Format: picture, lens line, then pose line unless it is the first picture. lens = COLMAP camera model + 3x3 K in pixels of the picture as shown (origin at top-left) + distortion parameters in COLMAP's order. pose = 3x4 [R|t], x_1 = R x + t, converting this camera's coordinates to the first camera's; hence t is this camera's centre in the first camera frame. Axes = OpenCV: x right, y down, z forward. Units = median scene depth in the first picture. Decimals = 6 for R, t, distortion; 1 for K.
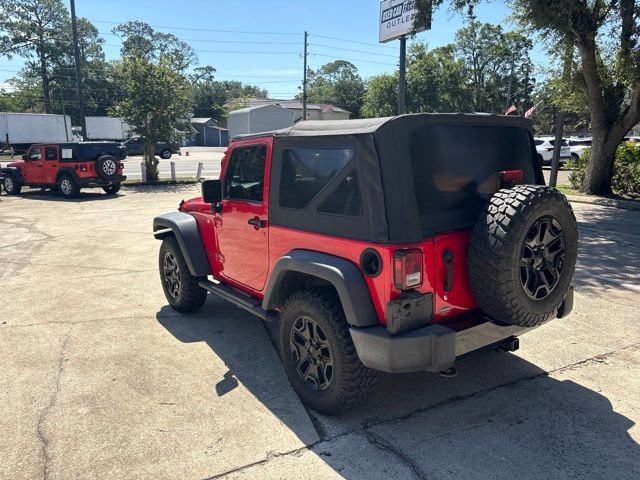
lens RADIAL K [[482.5, 0, 324.3], [0, 482.5, 238.4], [0, 0, 1]] dist [0.054428, -0.059591]
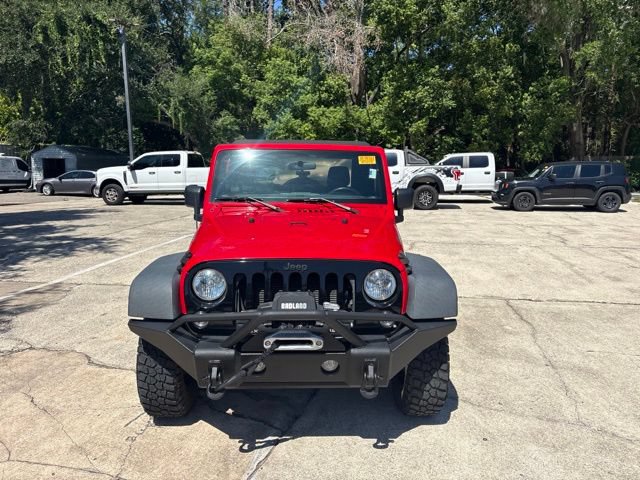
lens RADIAL K [[482.5, 0, 324.7], [0, 482.5, 239.1], [0, 0, 1]] dist [0.054428, -0.059591]
pose [[-0.815963, -0.082854, 0.572136, -0.037646], [0.113968, 0.947200, 0.299706, -0.018851], [-0.566759, 0.309754, -0.763438, 0.103819]]
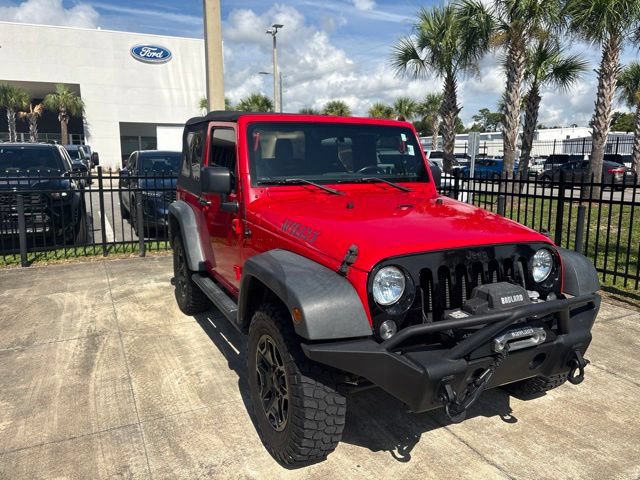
lens RADIAL K [[482.5, 0, 322.7], [0, 482.5, 244.5], [0, 0, 1]] dist [0.054428, -0.059591]
pose [[-0.981512, -0.032836, 0.188563, -0.011112], [0.041310, 0.925612, 0.376214, -0.019261], [-0.186889, 0.377048, -0.907142, 0.108488]]
